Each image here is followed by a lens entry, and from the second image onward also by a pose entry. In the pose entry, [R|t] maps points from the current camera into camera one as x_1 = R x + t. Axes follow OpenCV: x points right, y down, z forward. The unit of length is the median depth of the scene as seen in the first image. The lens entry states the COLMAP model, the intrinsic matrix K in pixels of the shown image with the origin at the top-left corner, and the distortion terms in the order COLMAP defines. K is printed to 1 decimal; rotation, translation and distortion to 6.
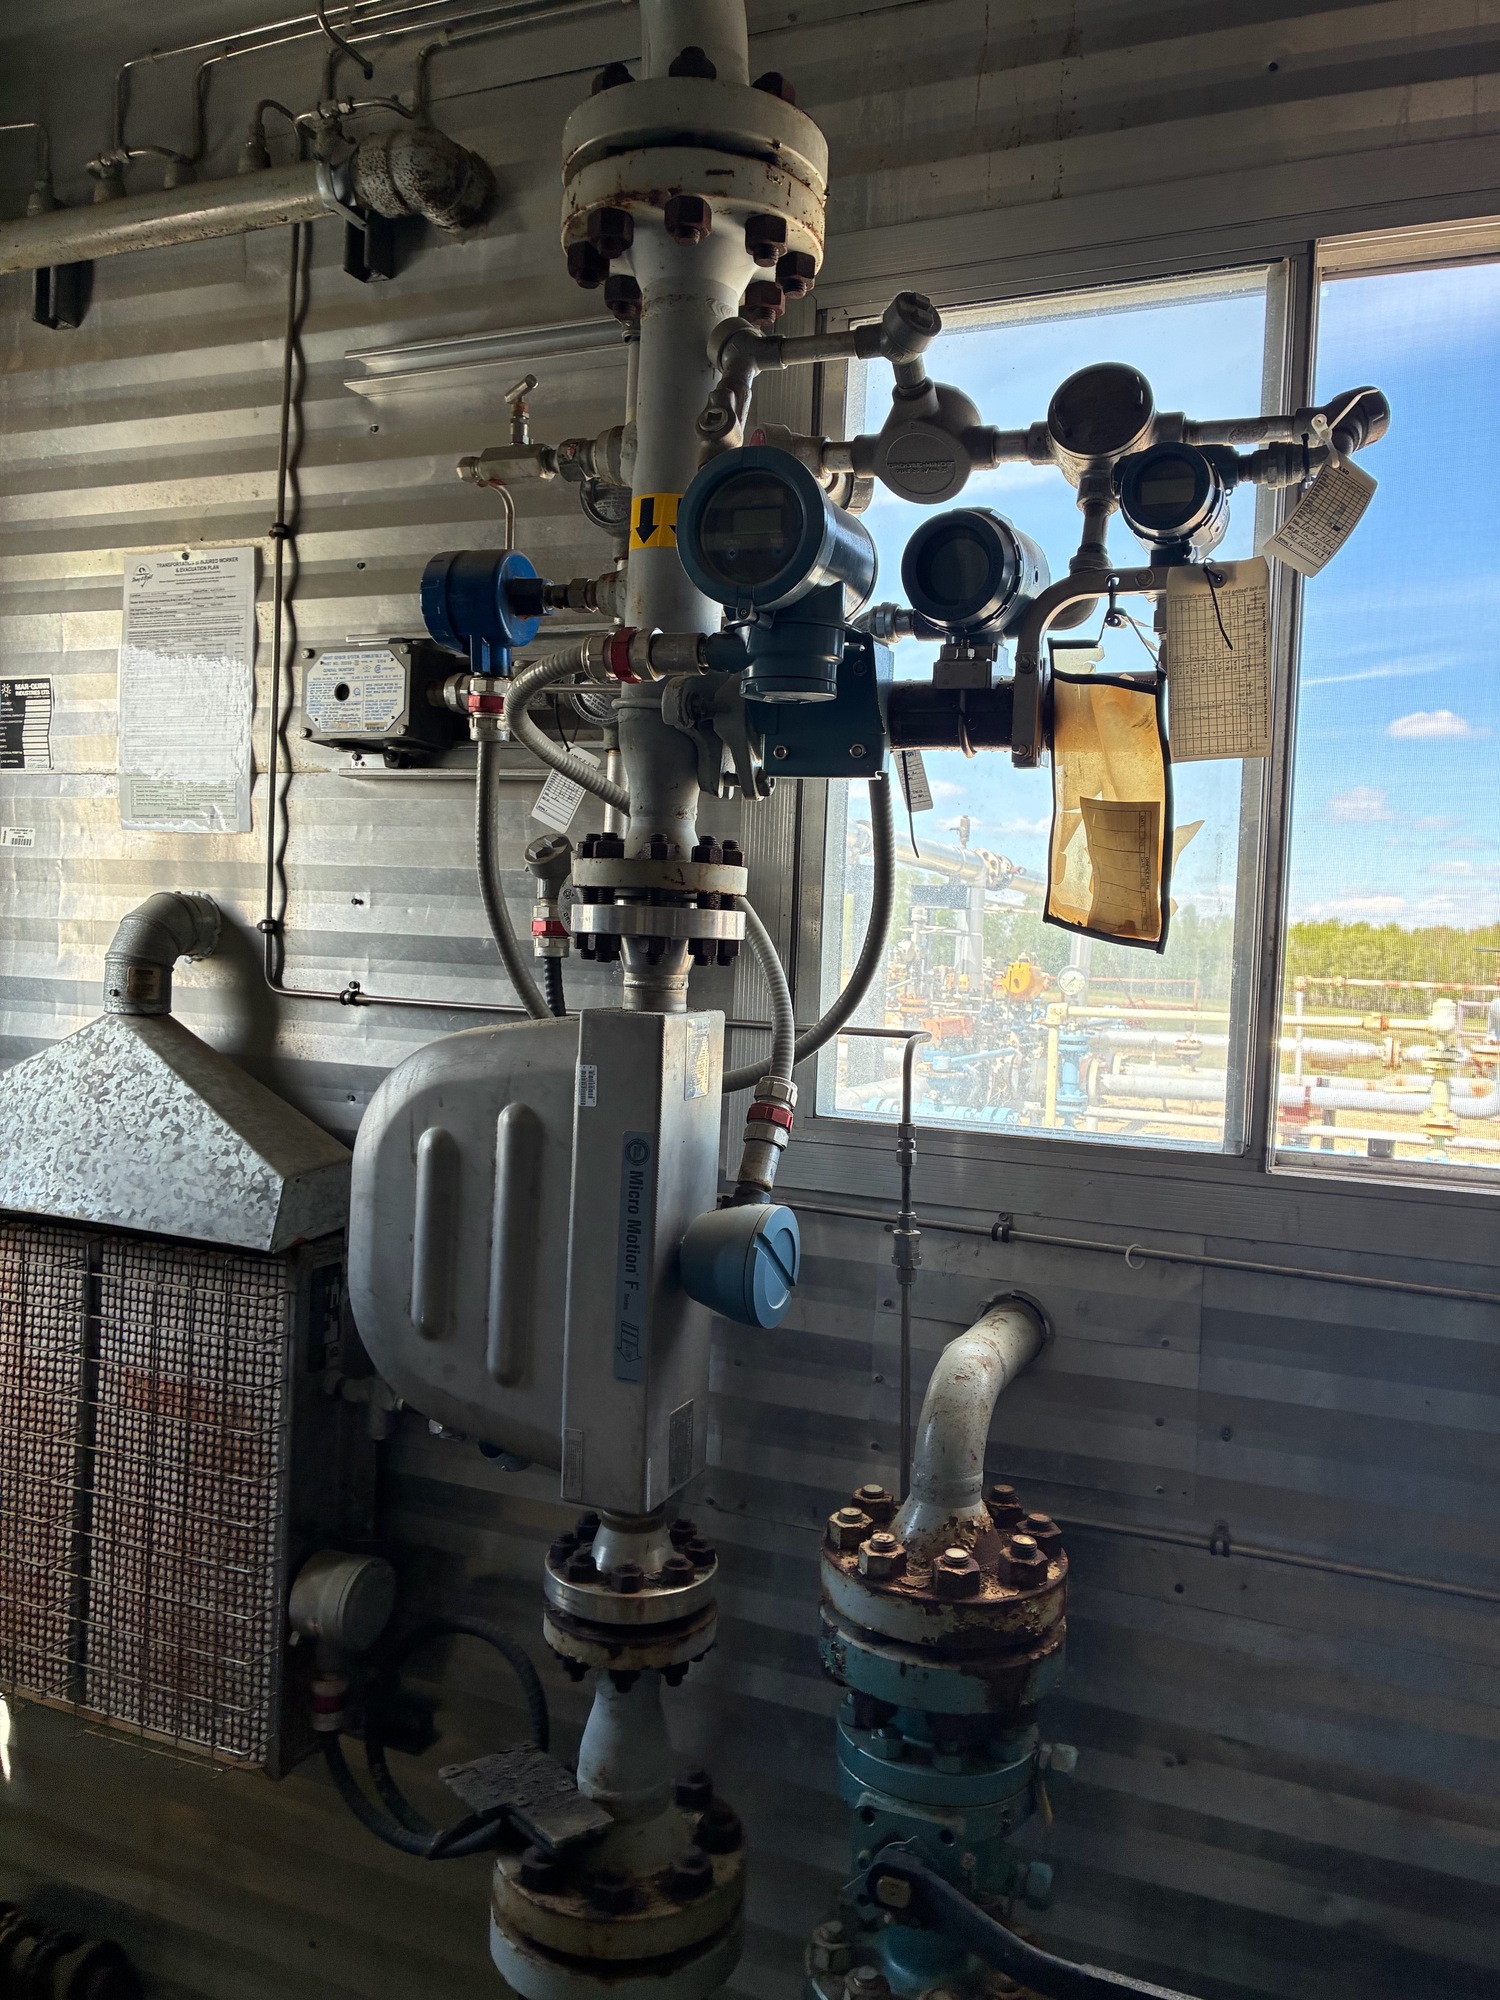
lens RADIAL K [[1541.2, 0, 745.9], [0, 1541.2, 984.2], [0, 0, 1]] dist [0.048646, -0.061305]
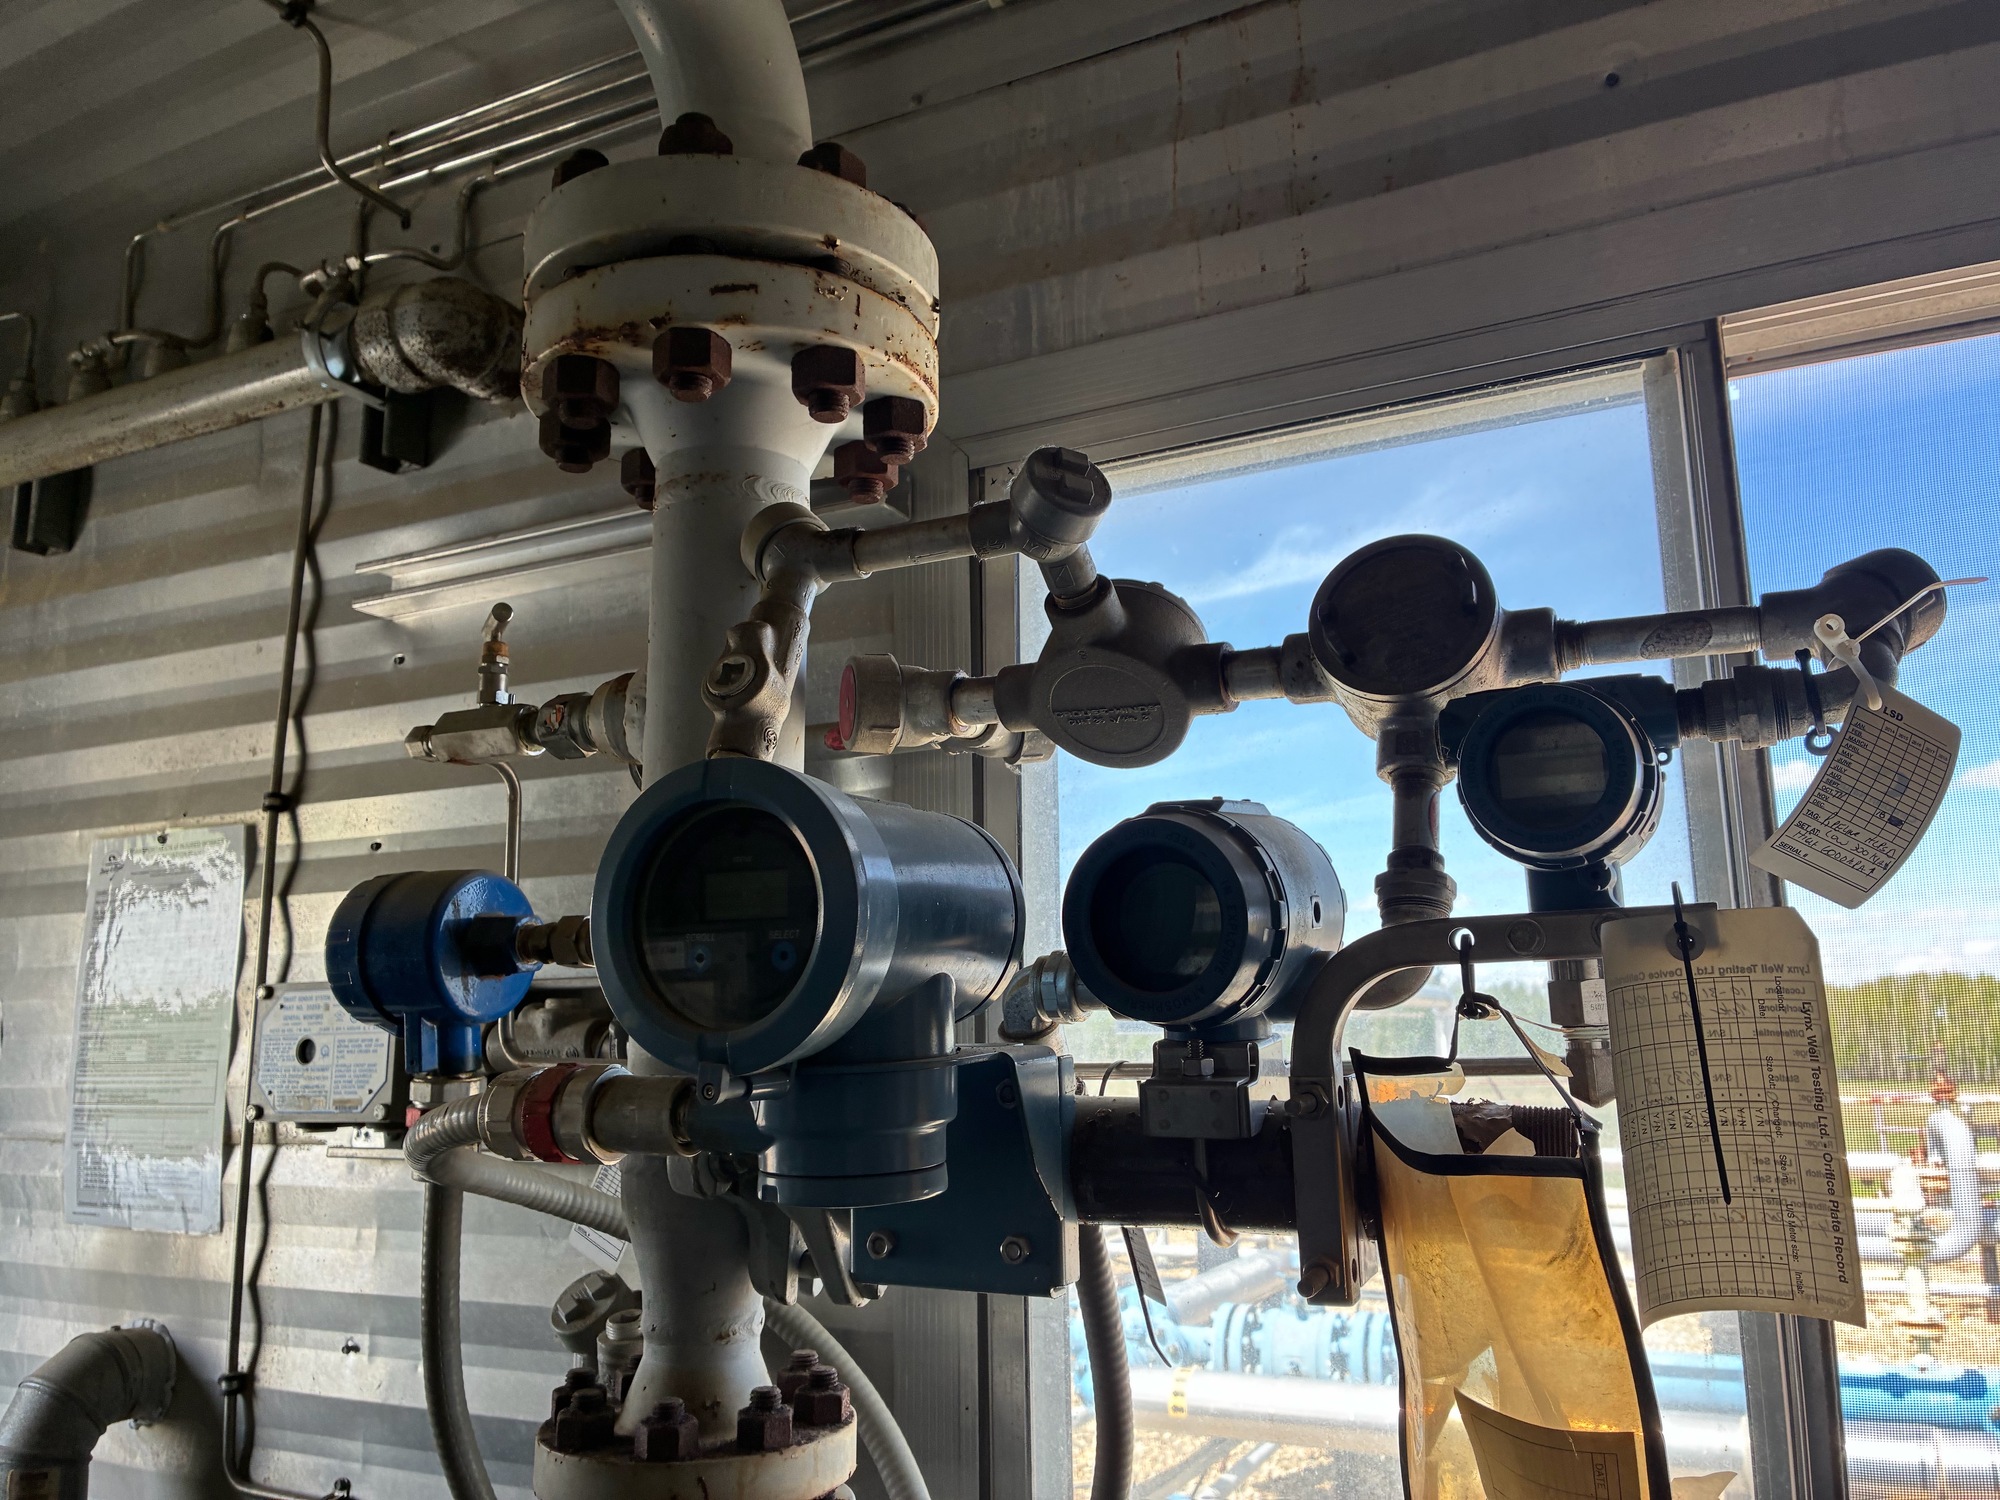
lens RADIAL K [[1541.2, 0, 1008.9], [0, 1541.2, 744.0], [0, 0, 1]] dist [0.048646, -0.061305]
pose [[0.996854, -0.064888, -0.045519, 0.096449], [0.053559, 0.974779, -0.216648, -0.186618], [0.058429, 0.213529, 0.975188, 0.401405]]
